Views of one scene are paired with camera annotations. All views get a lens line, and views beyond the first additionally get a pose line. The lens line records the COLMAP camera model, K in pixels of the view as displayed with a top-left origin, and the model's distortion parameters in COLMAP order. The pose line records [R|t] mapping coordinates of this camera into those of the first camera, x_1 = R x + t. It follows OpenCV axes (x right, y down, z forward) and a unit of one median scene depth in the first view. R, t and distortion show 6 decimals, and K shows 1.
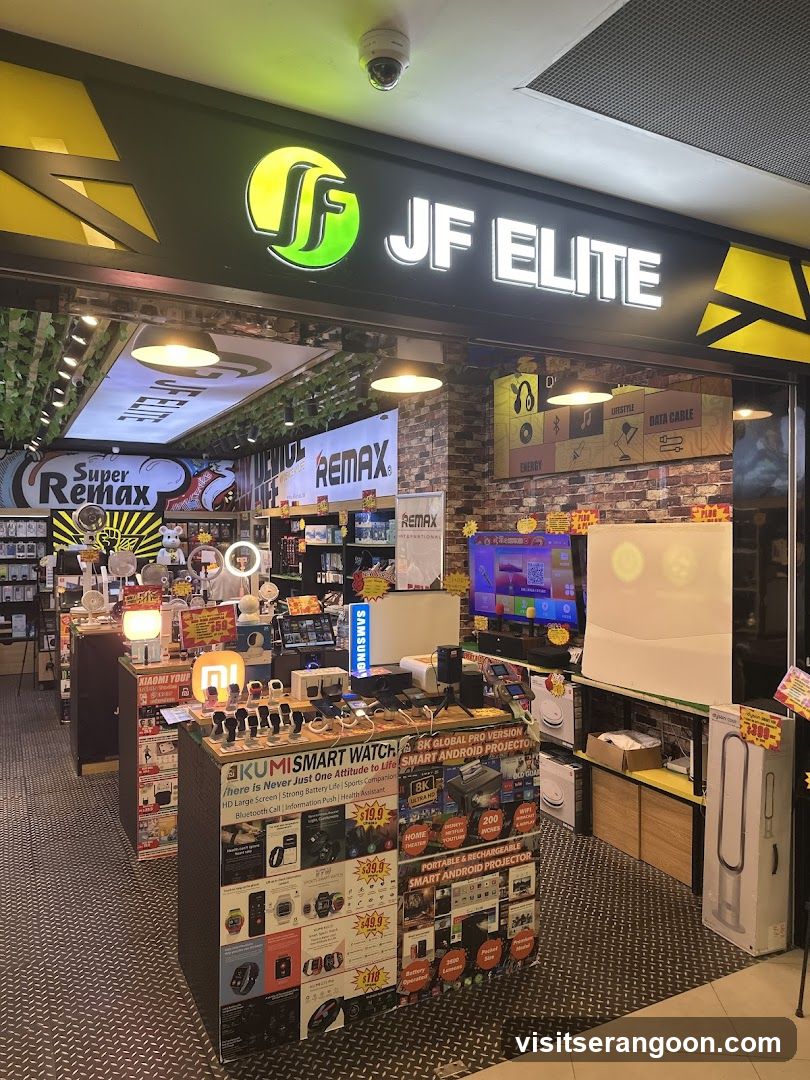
lens RADIAL K [[776.5, 0, 405.0], [0, 776.5, 540.0], [0, 0, 1]] dist [-0.001268, -0.000605]
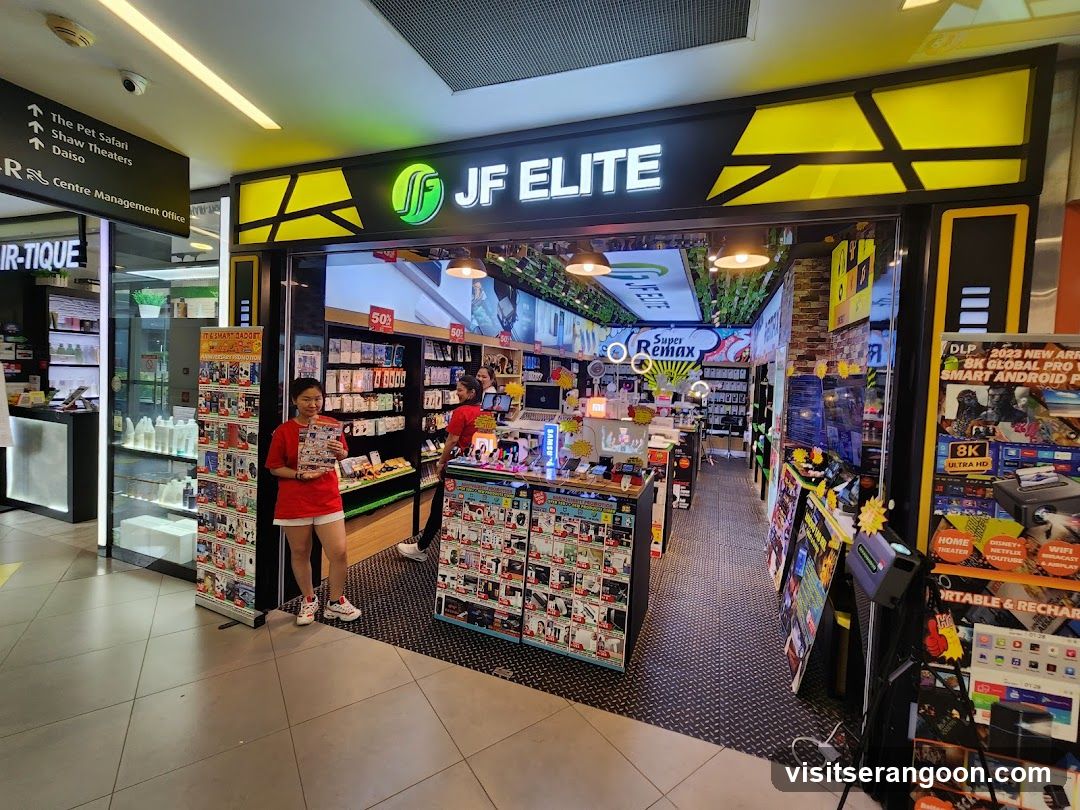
lens RADIAL K [[447.6, 0, 514.1], [0, 447.6, 403.2], [0, 0, 1]] dist [-0.008729, 0.000137]
pose [[0.658515, 0.083017, -0.747975, 0.718650], [-0.047308, 0.996498, 0.068949, 0.026913], [0.751080, -0.010019, 0.660136, 0.290914]]
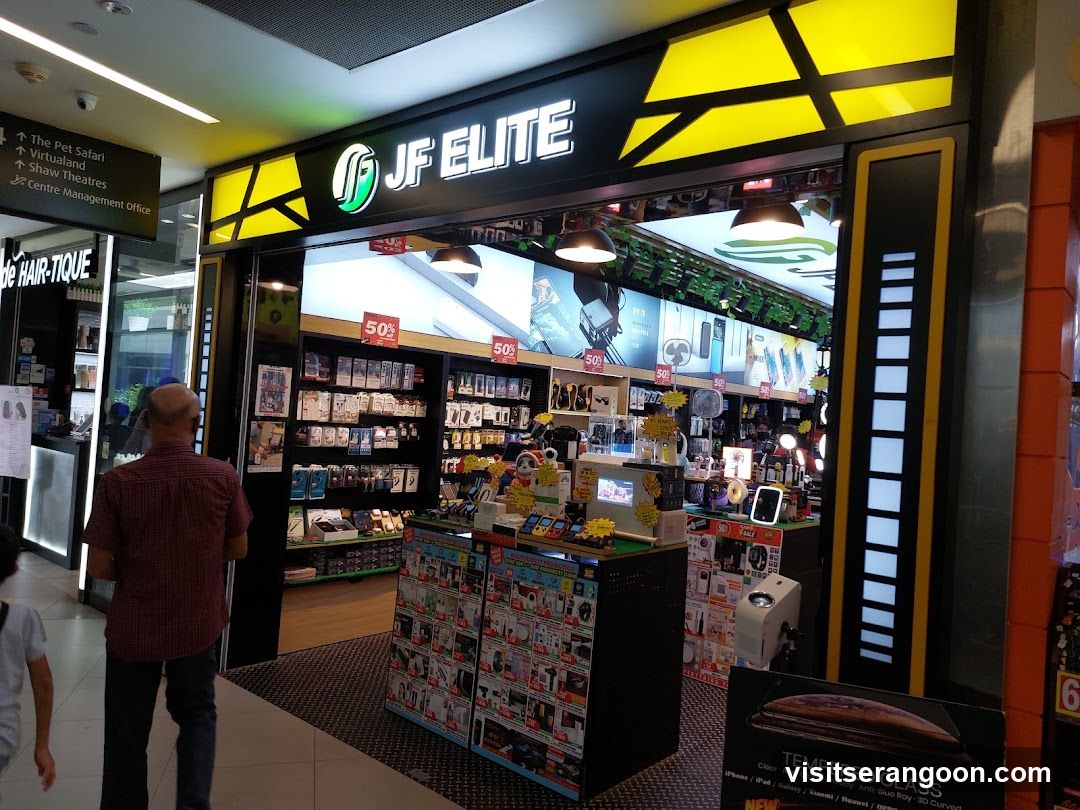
lens RADIAL K [[776.5, 0, 540.0], [0, 776.5, 405.0], [0, 0, 1]] dist [-0.001268, -0.000605]
pose [[0.371248, 0.032271, -0.927973, 1.220842], [-0.040068, 0.999022, 0.018712, 0.025897], [0.927669, 0.030235, 0.372178, 0.548366]]
